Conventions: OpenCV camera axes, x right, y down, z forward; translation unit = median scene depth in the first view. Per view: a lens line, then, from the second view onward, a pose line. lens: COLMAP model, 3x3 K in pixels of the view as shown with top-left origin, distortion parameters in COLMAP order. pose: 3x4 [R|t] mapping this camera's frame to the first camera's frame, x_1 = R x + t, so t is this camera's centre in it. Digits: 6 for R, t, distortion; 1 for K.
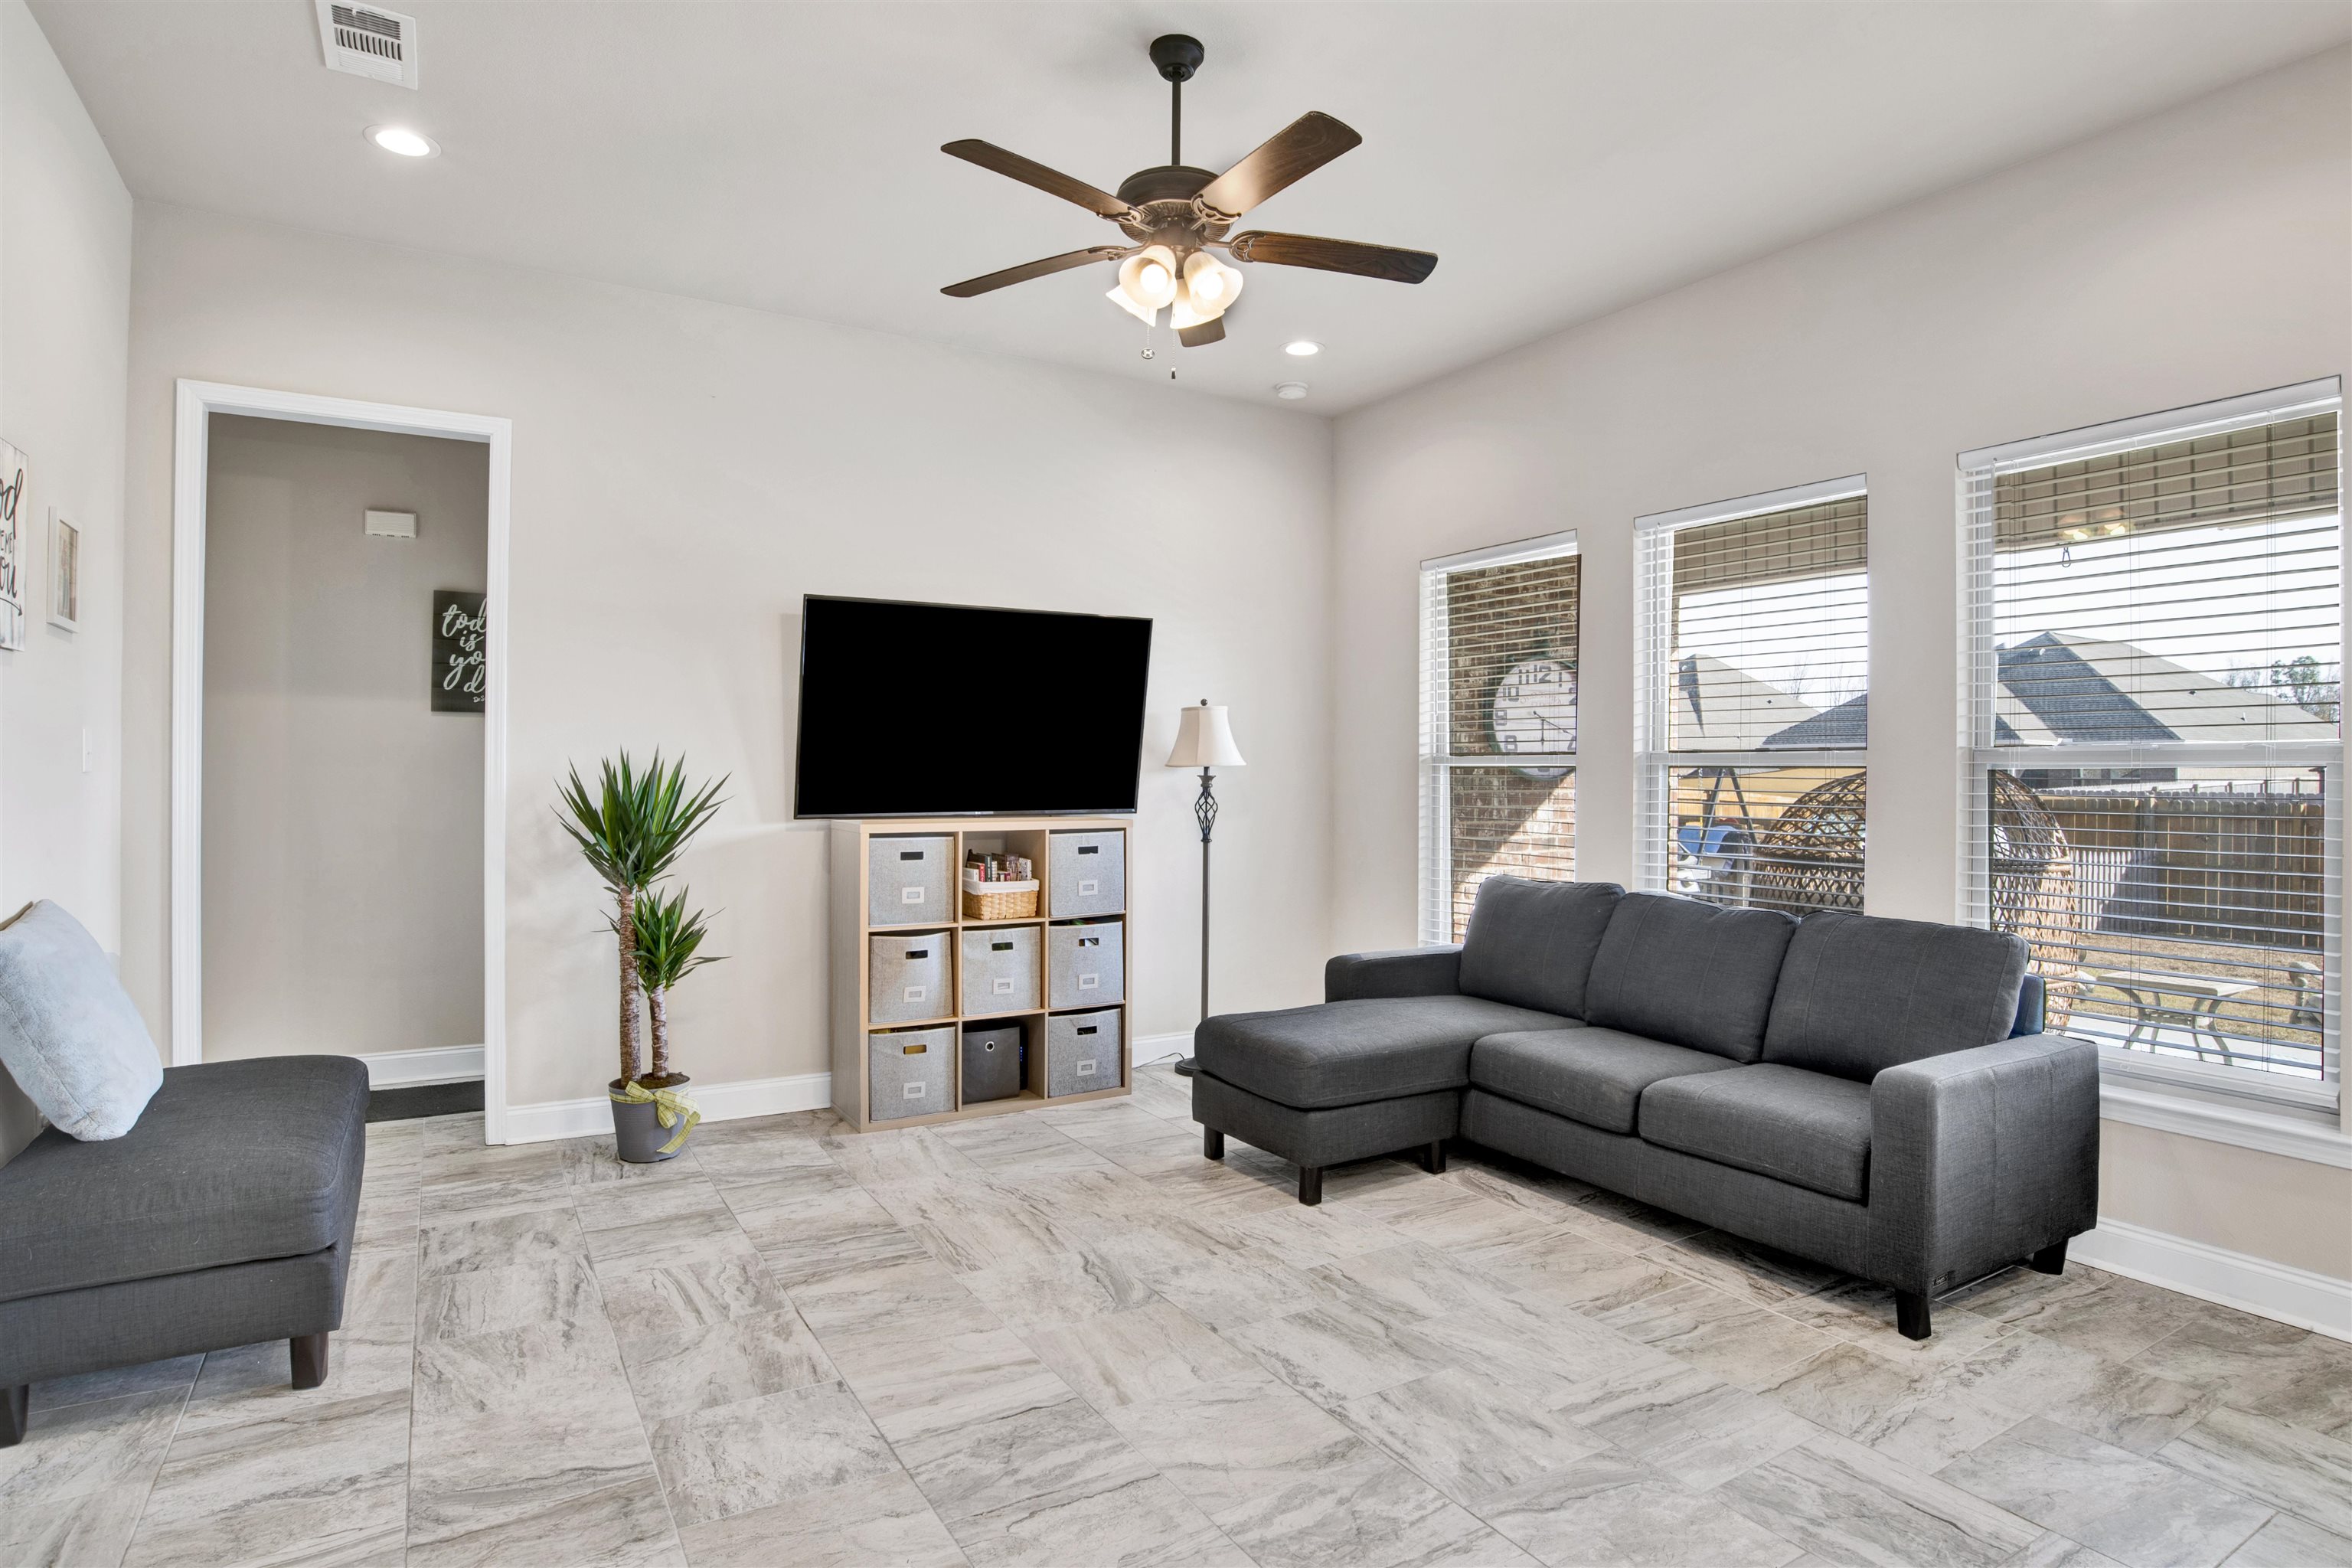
lens RADIAL K [[1255.6, 0, 1170.5], [0, 1255.6, 774.9], [0, 0, 1]] dist [-0.075966, 0.024689]
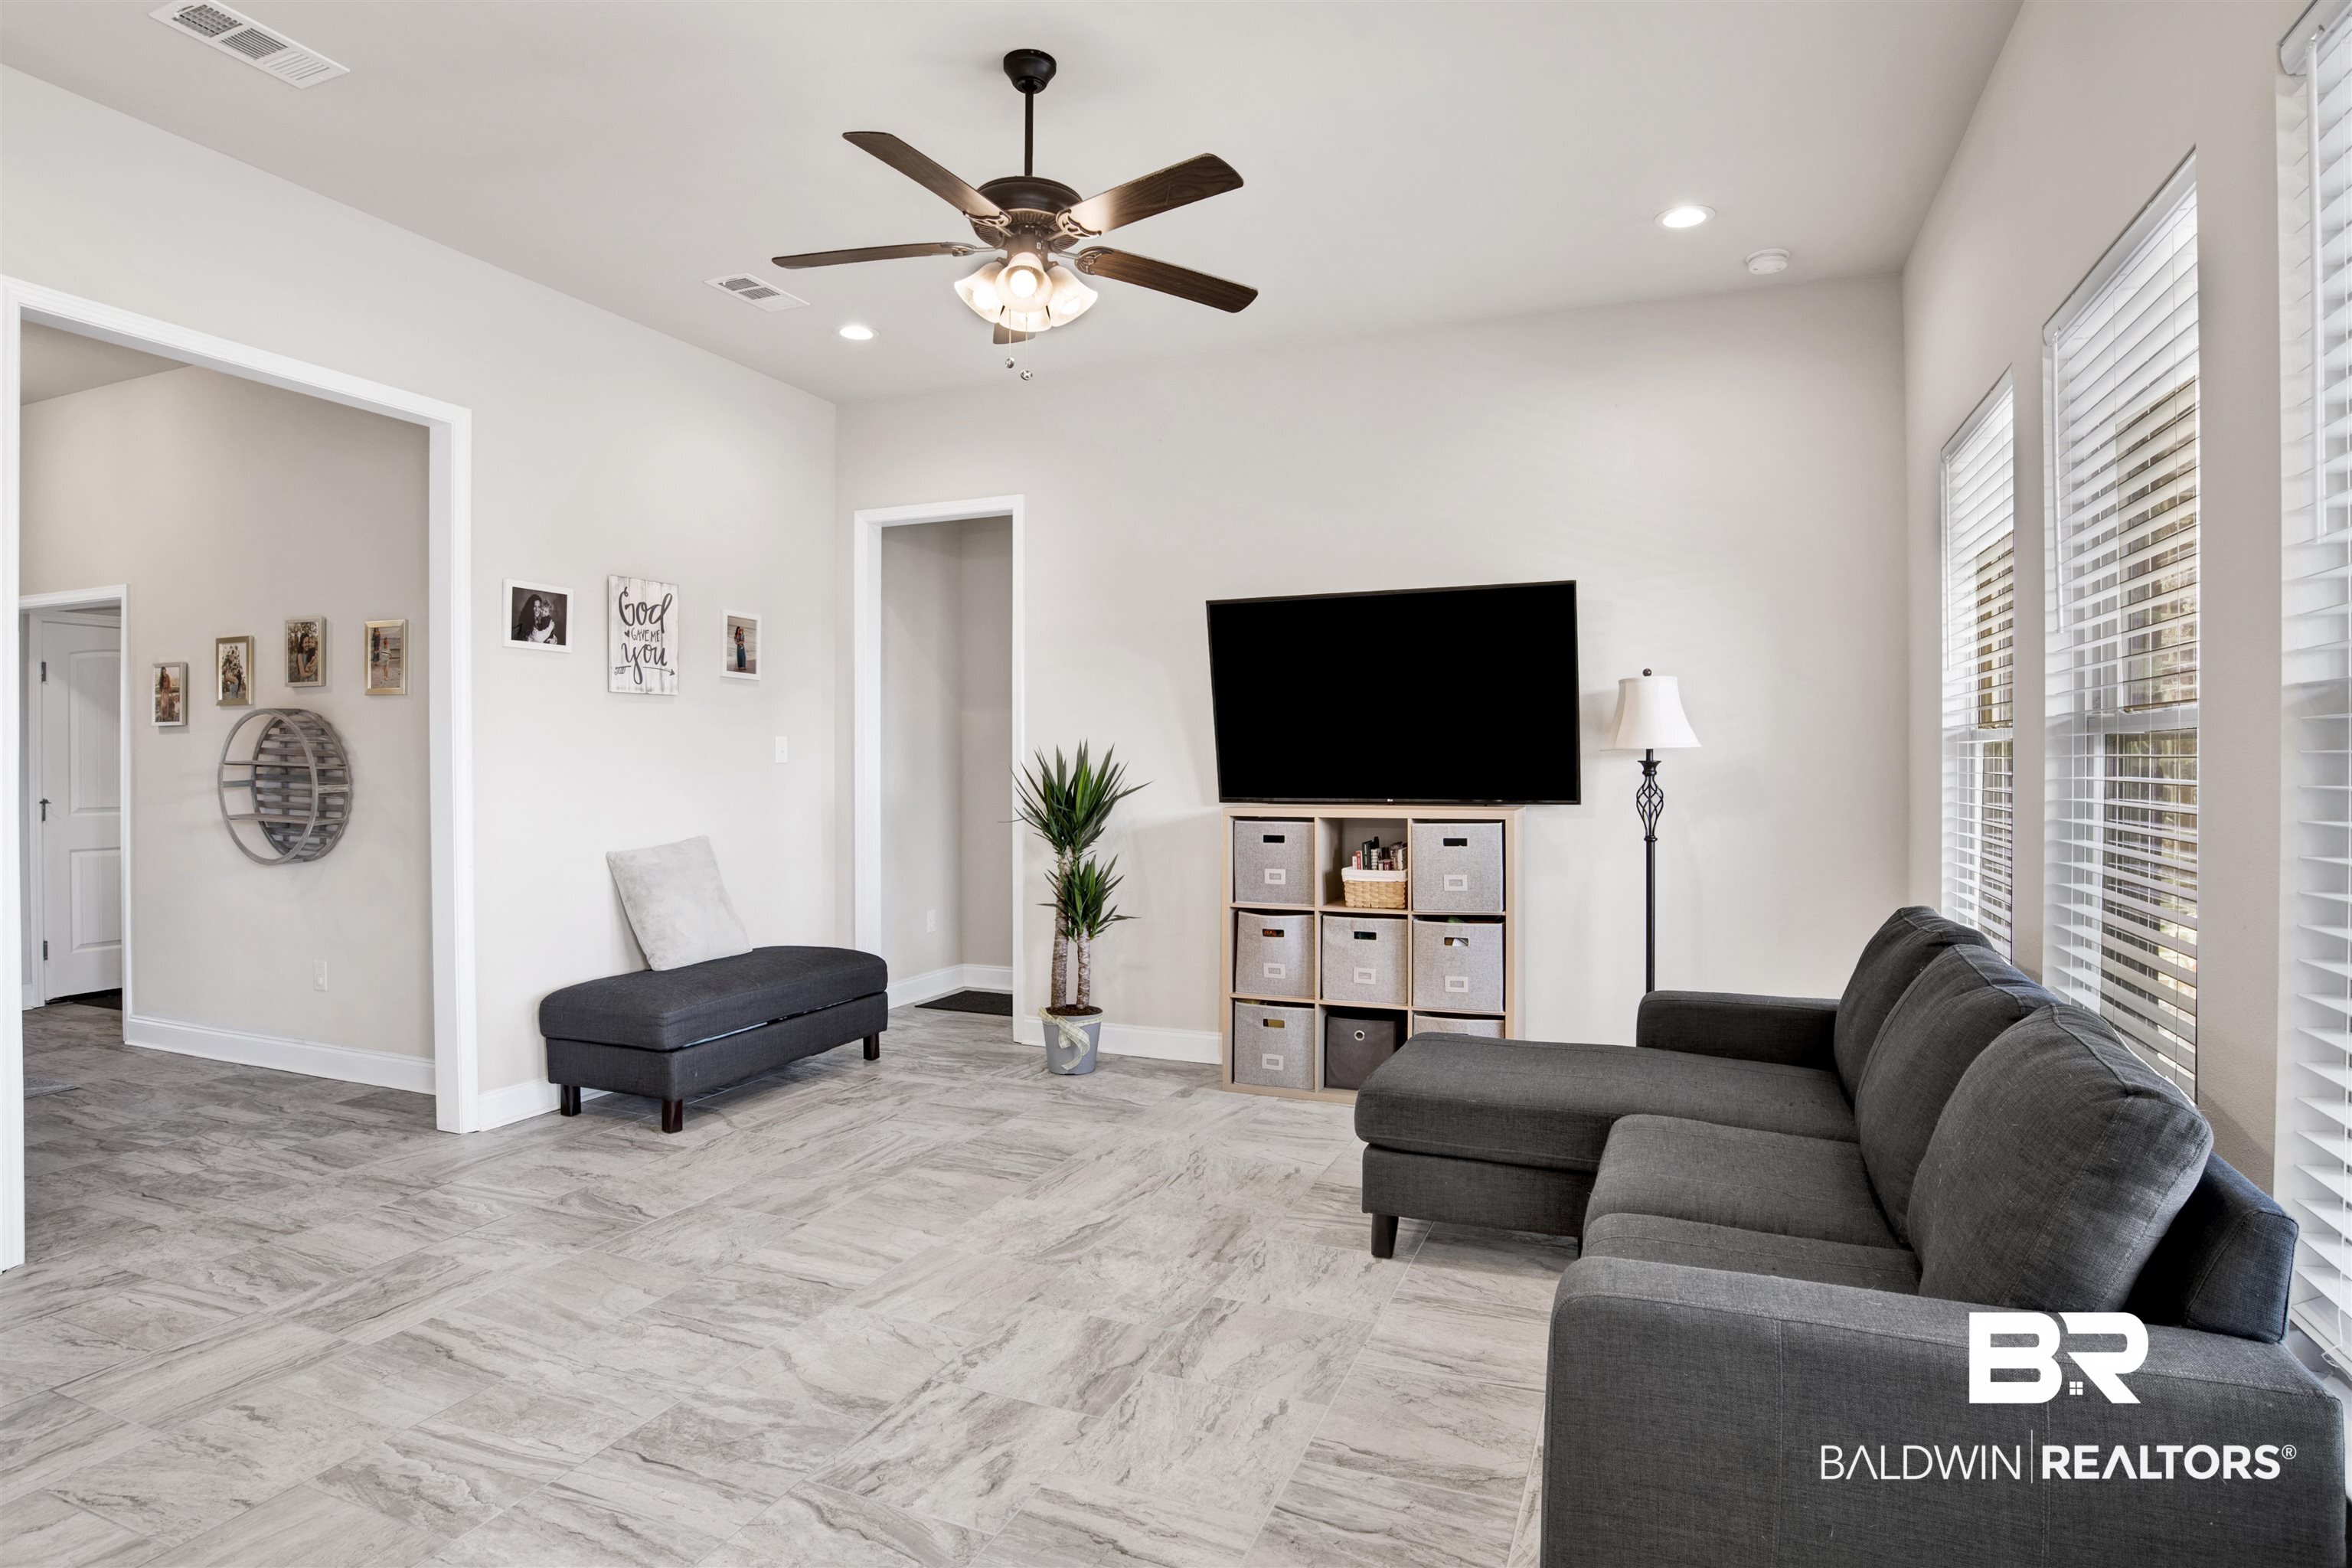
lens RADIAL K [[1241.2, 0, 1174.5], [0, 1241.2, 776.4], [0, 0, 1]] dist [-0.083019, 0.025727]
pose [[0.594923, 0.001943, -0.803780, 0.663512], [0.002461, 0.999988, 0.004239, 0.008744], [0.803779, -0.004500, 0.594911, 0.359183]]
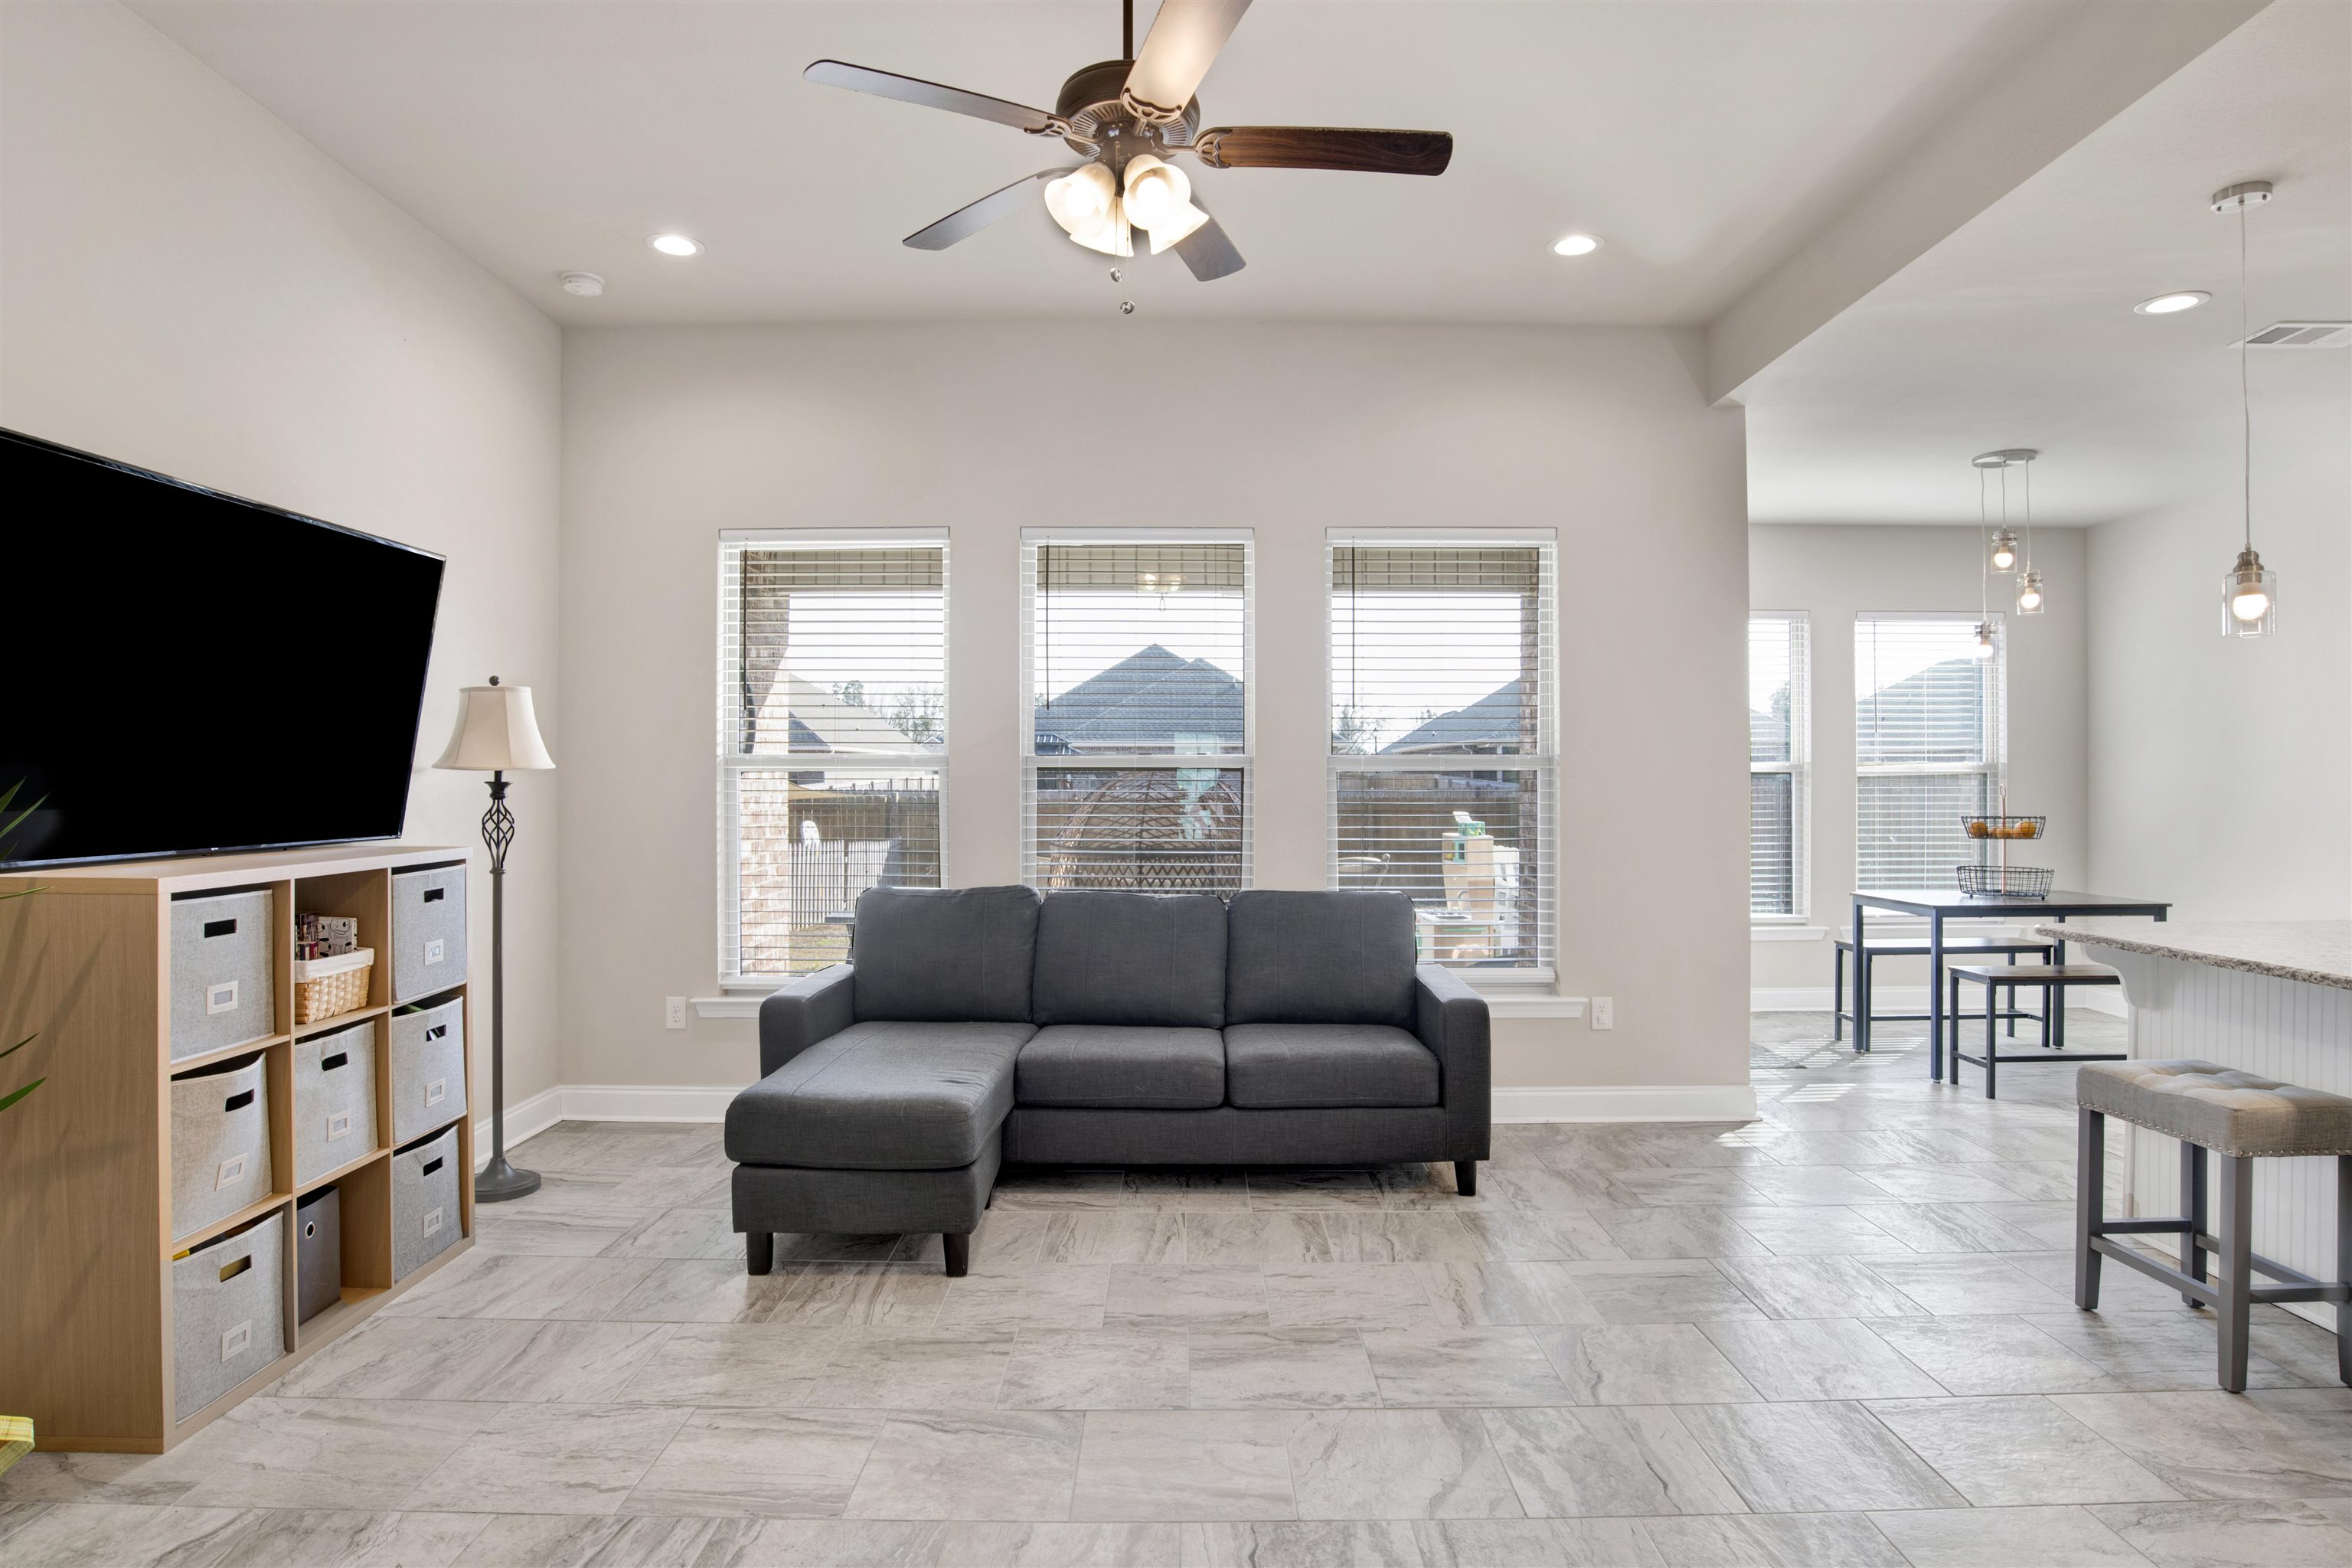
lens RADIAL K [[1282.2, 0, 1190.2], [0, 1282.2, 775.5], [0, 0, 1]] dist [-0.085612, 0.037242]
pose [[0.502984, -0.003056, 0.864290, -0.533953], [0.003246, 0.999993, 0.001647, -0.004373], [-0.864290, 0.001977, 0.502991, 0.390442]]
